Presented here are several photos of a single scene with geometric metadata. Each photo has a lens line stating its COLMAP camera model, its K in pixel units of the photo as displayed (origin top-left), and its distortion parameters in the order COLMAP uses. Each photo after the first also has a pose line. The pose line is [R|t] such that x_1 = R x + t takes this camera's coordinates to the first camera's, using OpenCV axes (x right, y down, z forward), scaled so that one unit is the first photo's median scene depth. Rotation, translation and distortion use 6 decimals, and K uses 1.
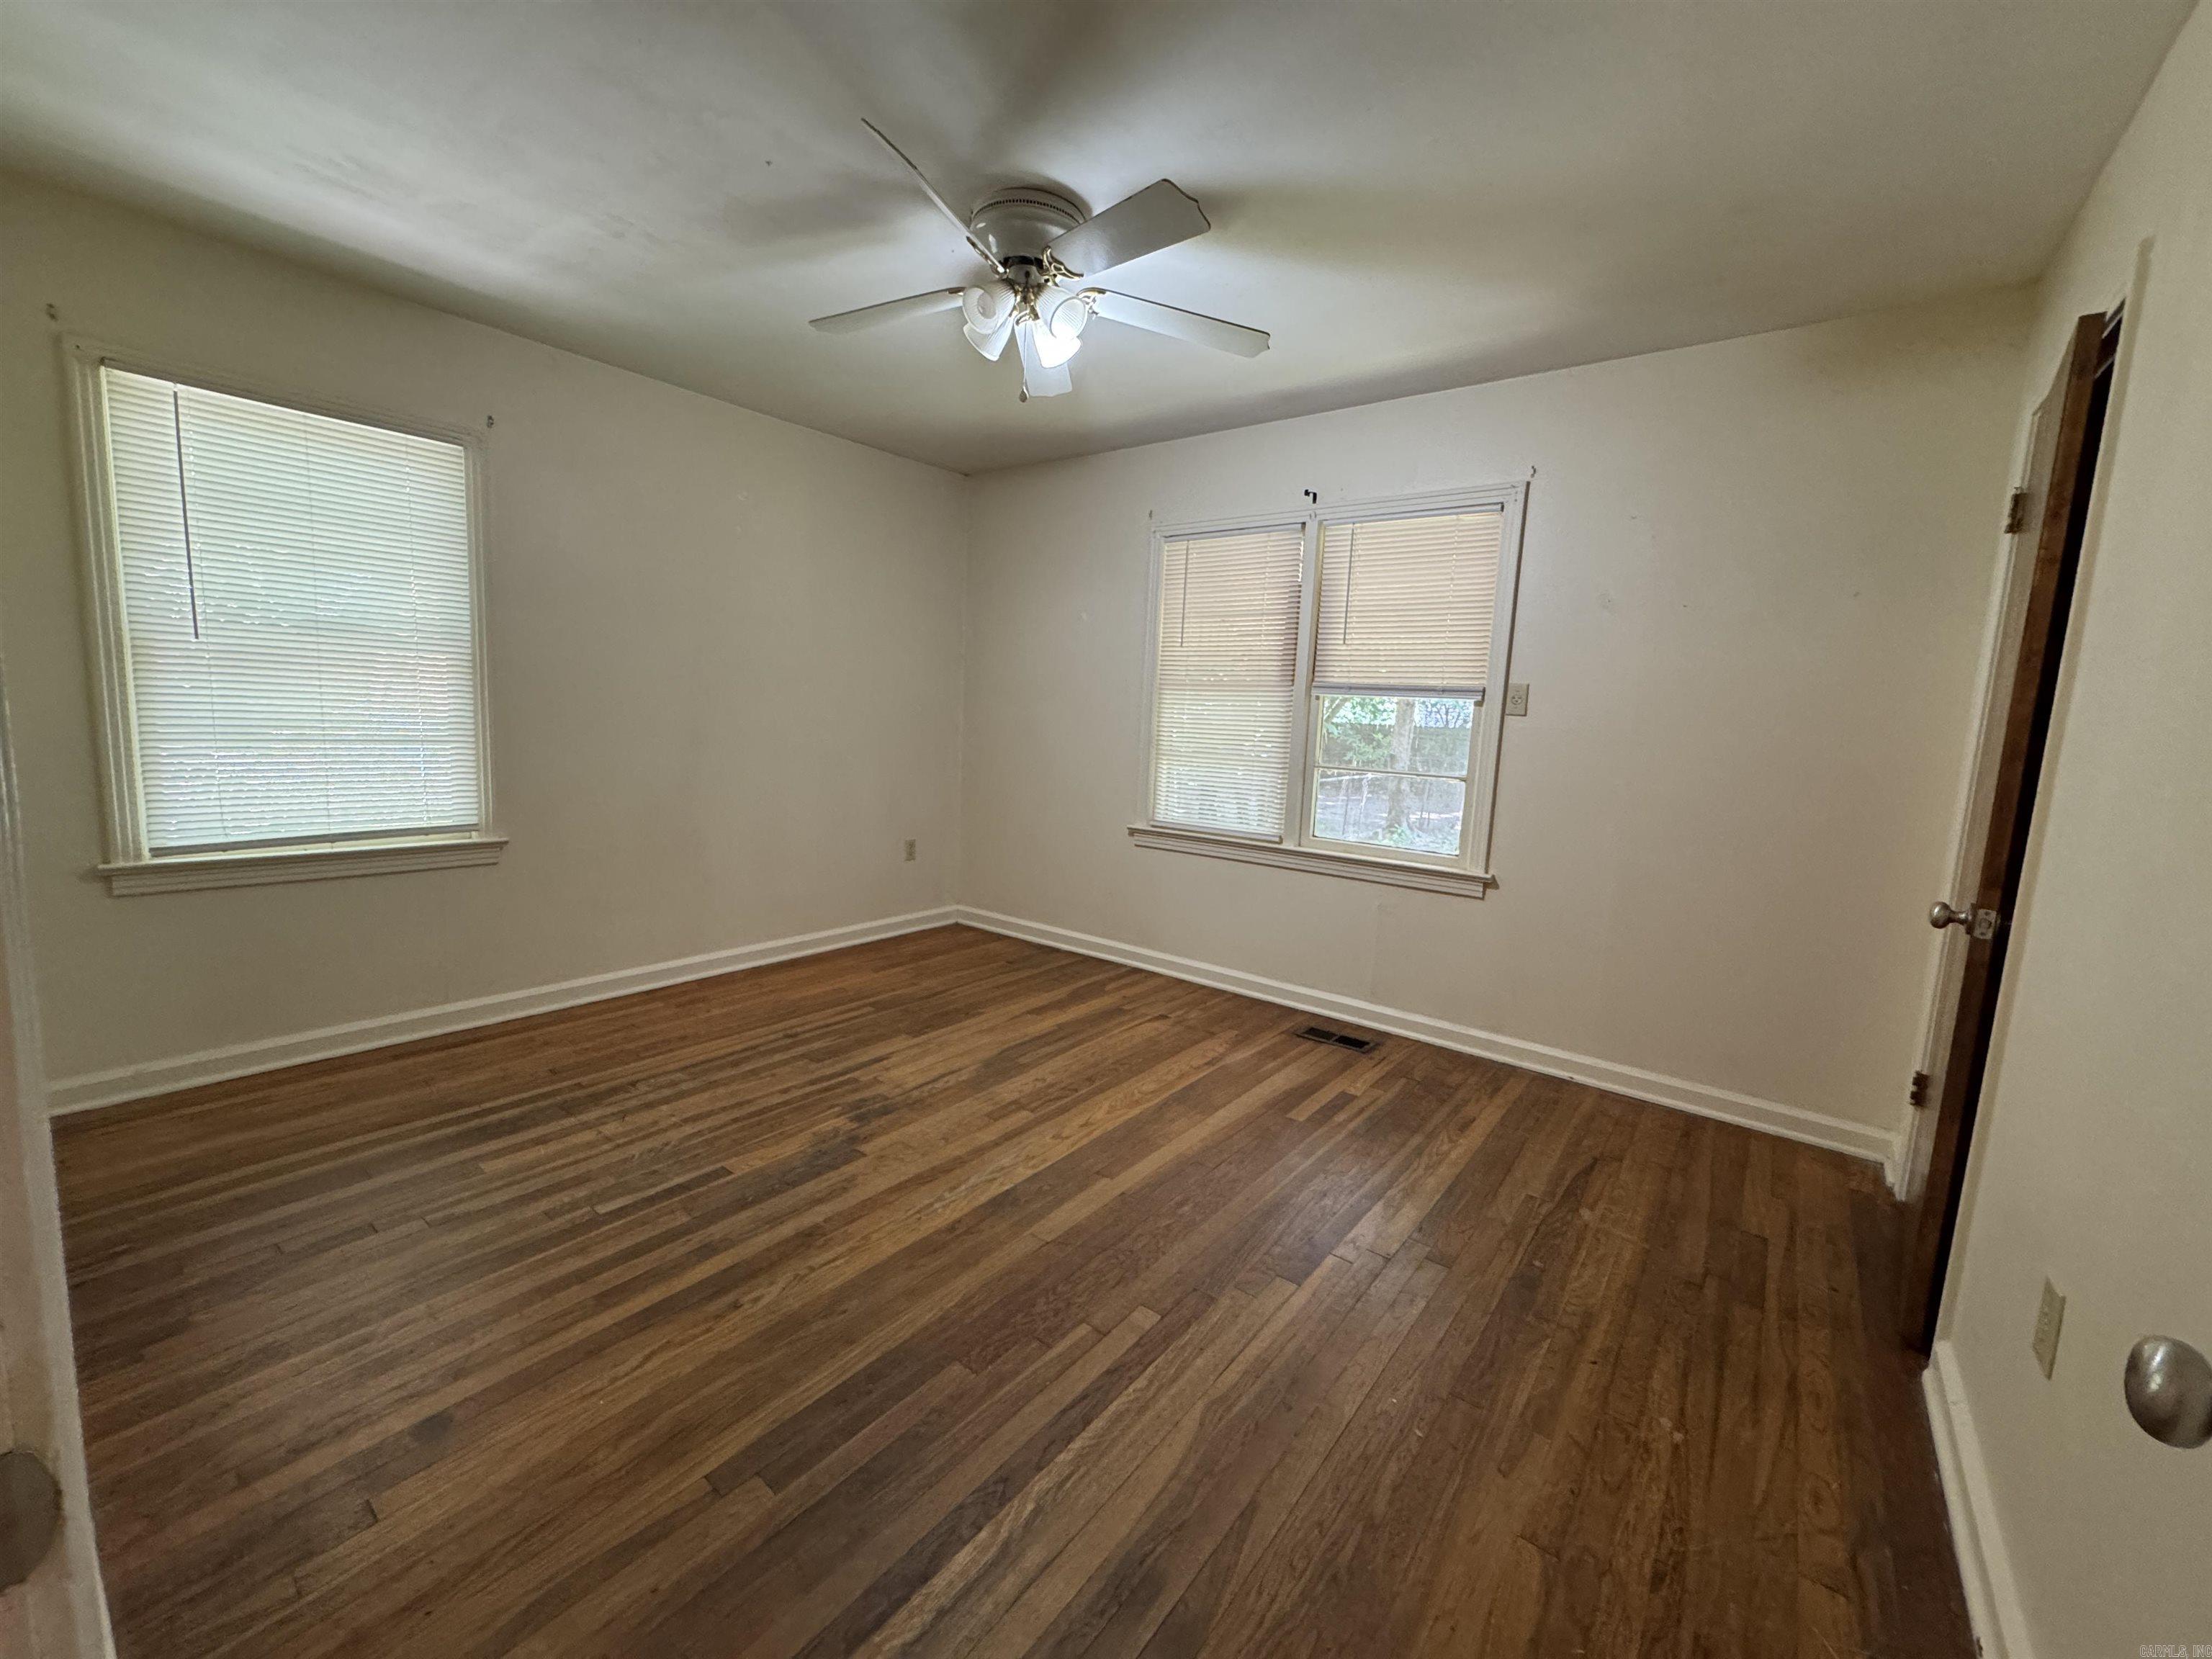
lens RADIAL K [[882.2, 0, 1105.2], [0, 882.2, 821.2], [0, 0, 1]] dist [-0.003263, 0.000388]
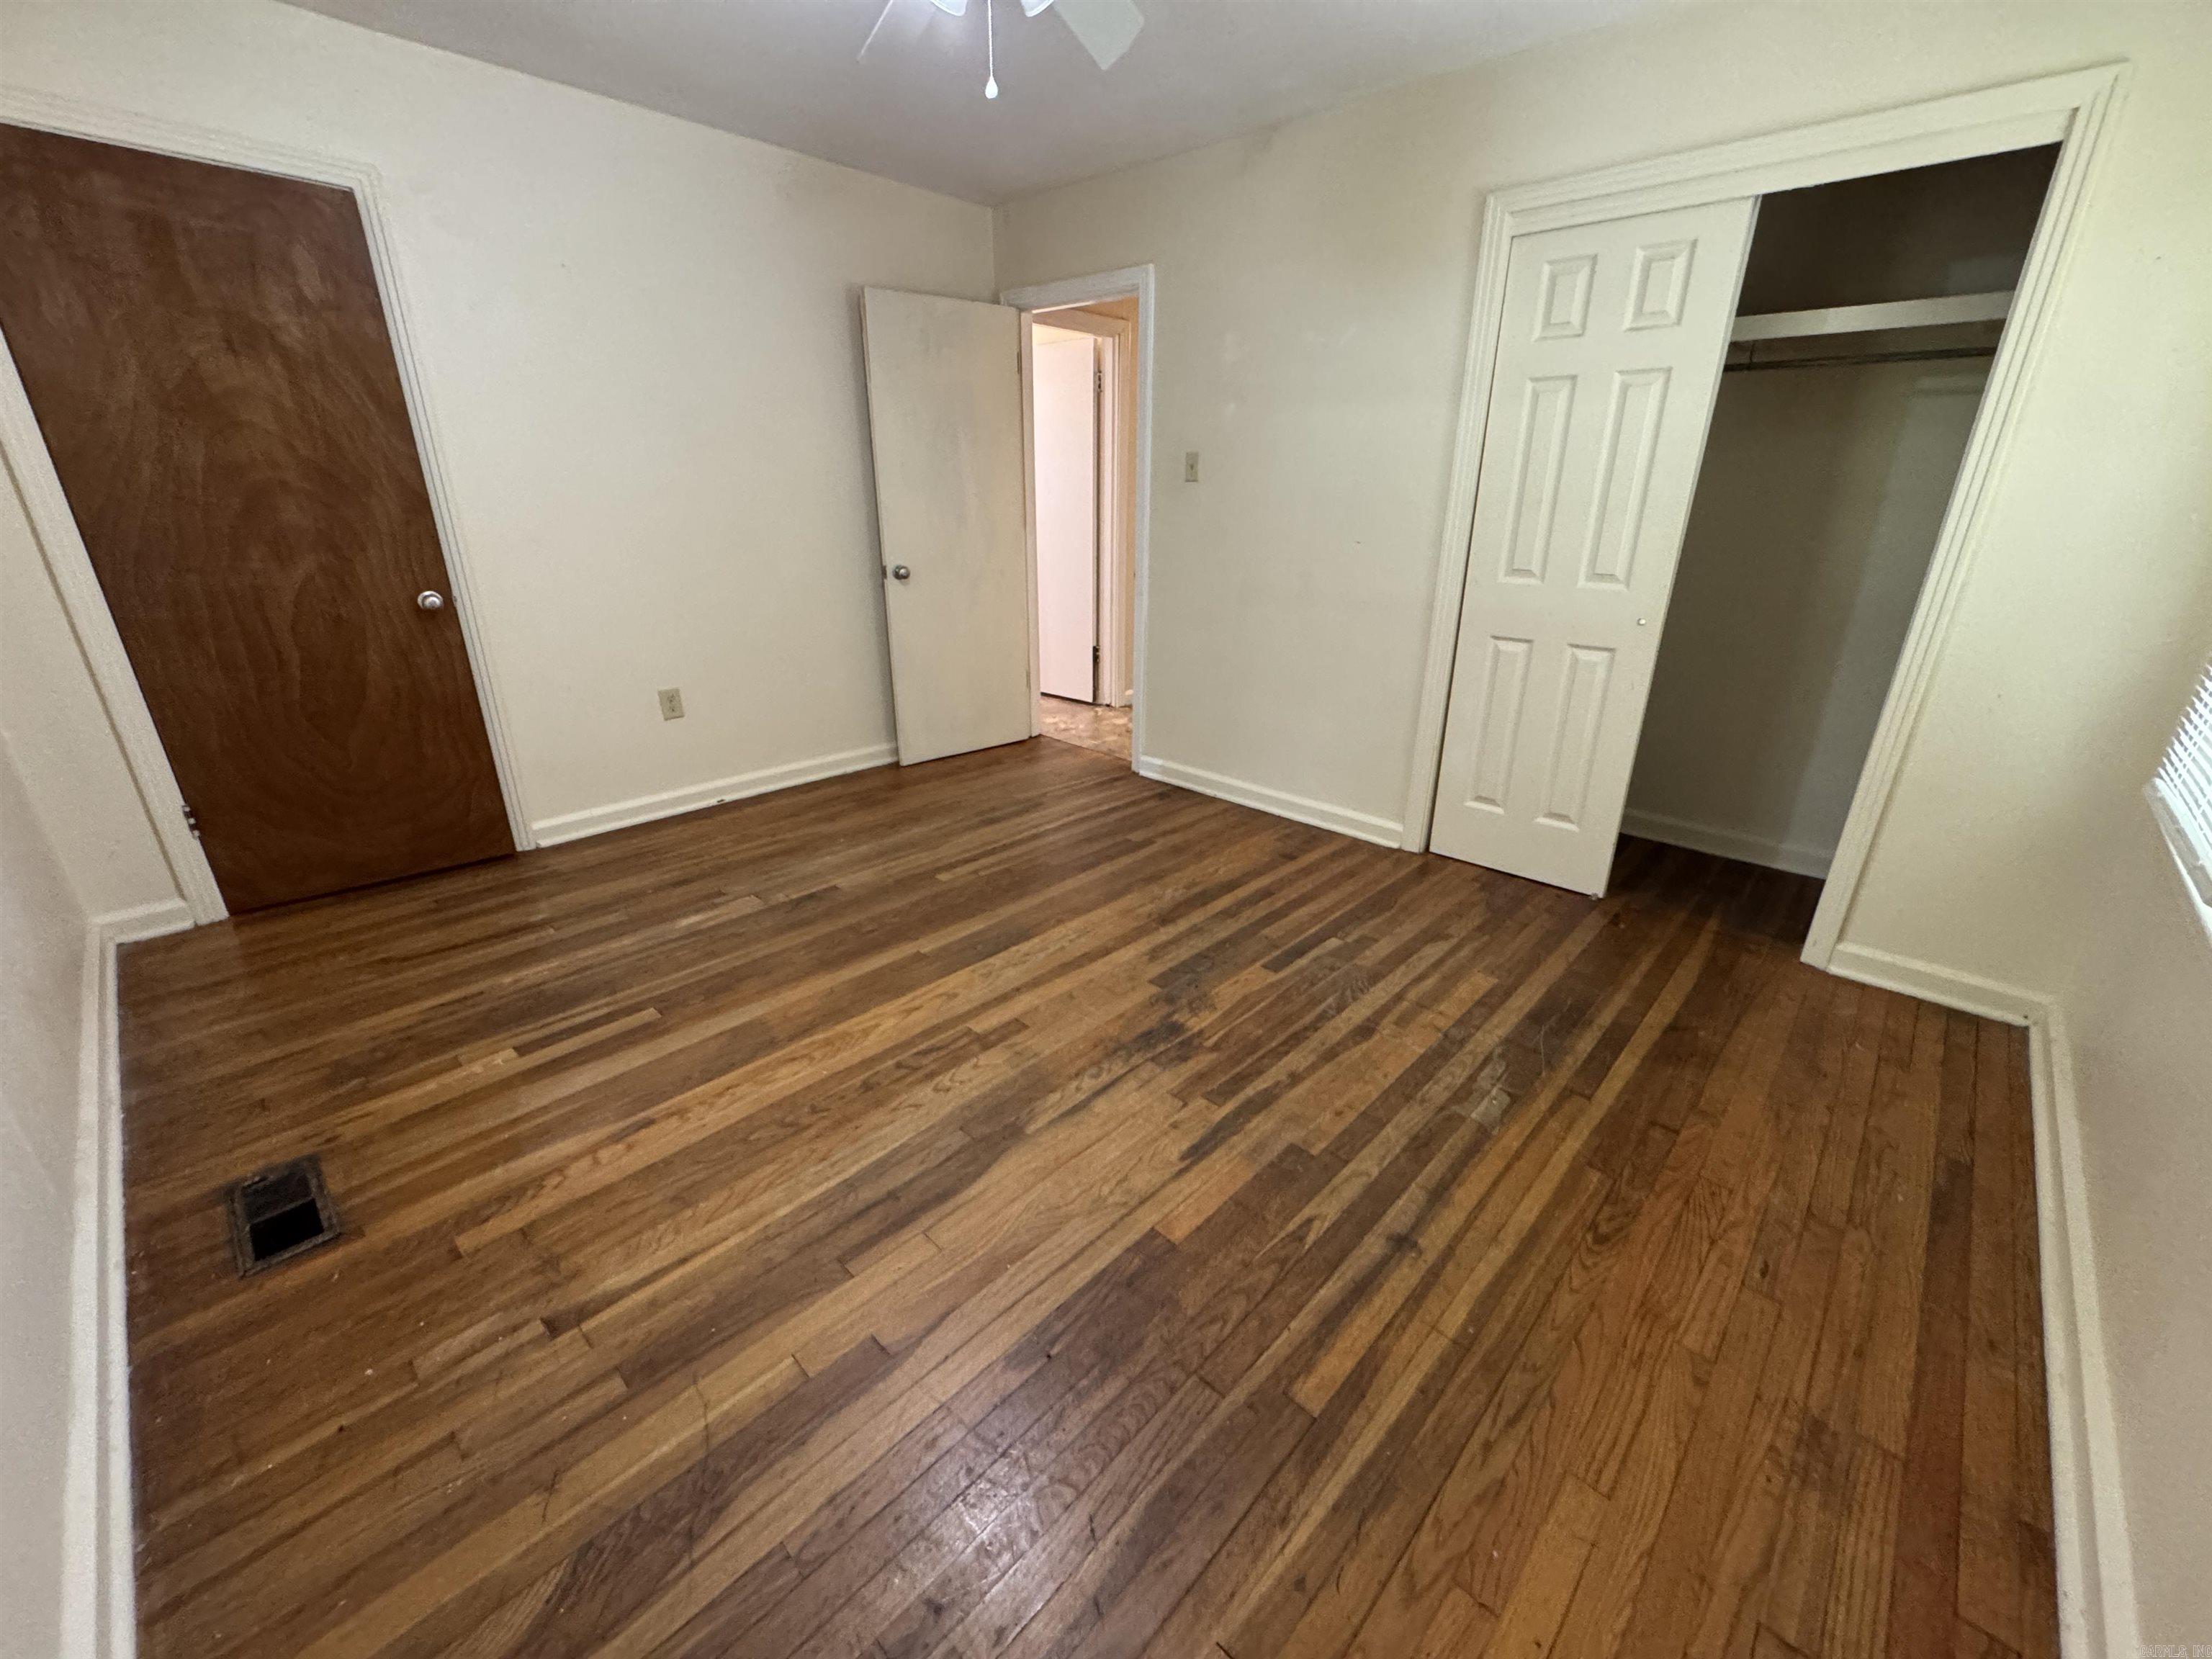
lens RADIAL K [[882.2, 0, 1105.2], [0, 882.2, 821.2], [0, 0, 1]] dist [-0.003263, 0.000388]
pose [[-0.994110, -0.084212, 0.068211, -0.253790], [-0.041800, 0.878671, 0.475594, -0.237688], [-0.099985, 0.469942, -0.877016, 1.658815]]
